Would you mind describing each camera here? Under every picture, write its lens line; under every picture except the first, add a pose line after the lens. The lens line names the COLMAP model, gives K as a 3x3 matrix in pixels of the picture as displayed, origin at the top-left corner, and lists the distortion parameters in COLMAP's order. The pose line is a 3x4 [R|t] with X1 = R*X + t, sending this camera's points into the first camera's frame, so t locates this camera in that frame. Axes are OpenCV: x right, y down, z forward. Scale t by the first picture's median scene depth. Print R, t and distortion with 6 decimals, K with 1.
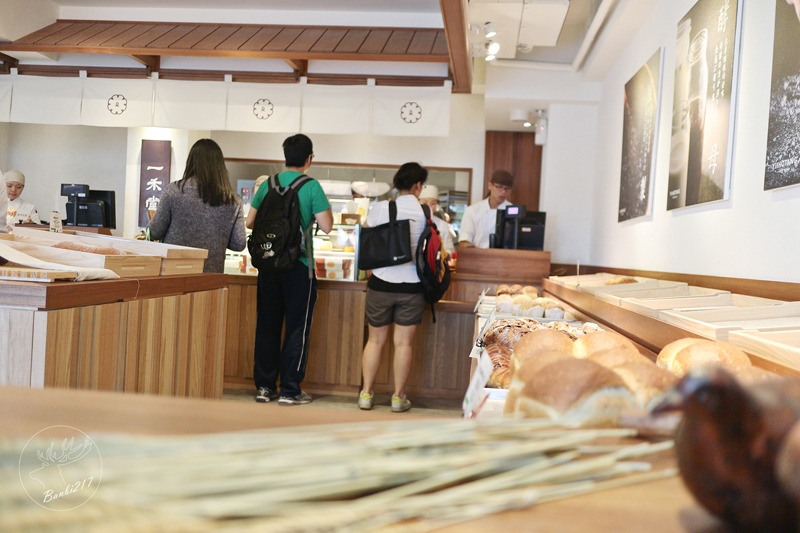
lens RADIAL K [[781.8, 0, 400.0], [0, 781.8, 265.9], [0, 0, 1]] dist [0.003027, 0.000000]
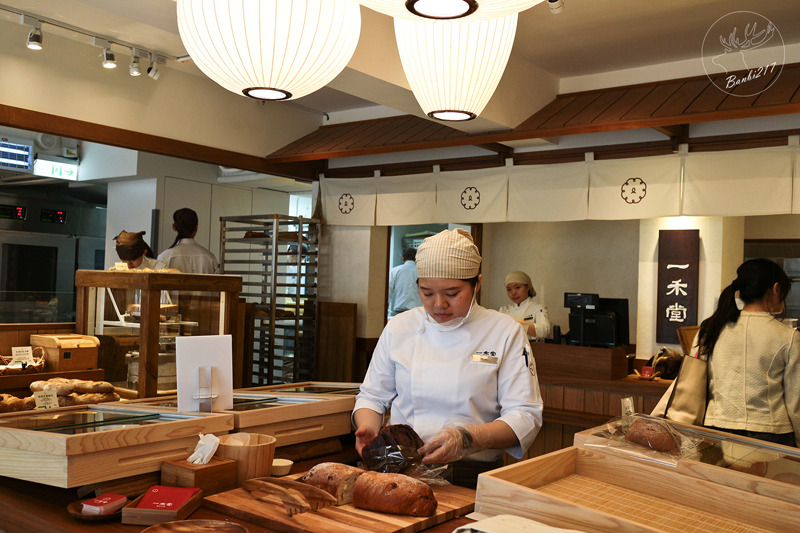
lens RADIAL K [[781.8, 0, 399.5], [0, 781.8, 267.2], [0, 0, 1]] dist [0.003027, 0.000000]
pose [[0.851130, -0.035241, -0.523771, -0.149582], [-0.003350, 0.997359, -0.072548, -0.070460], [0.524944, 0.063502, 0.848764, 0.213508]]
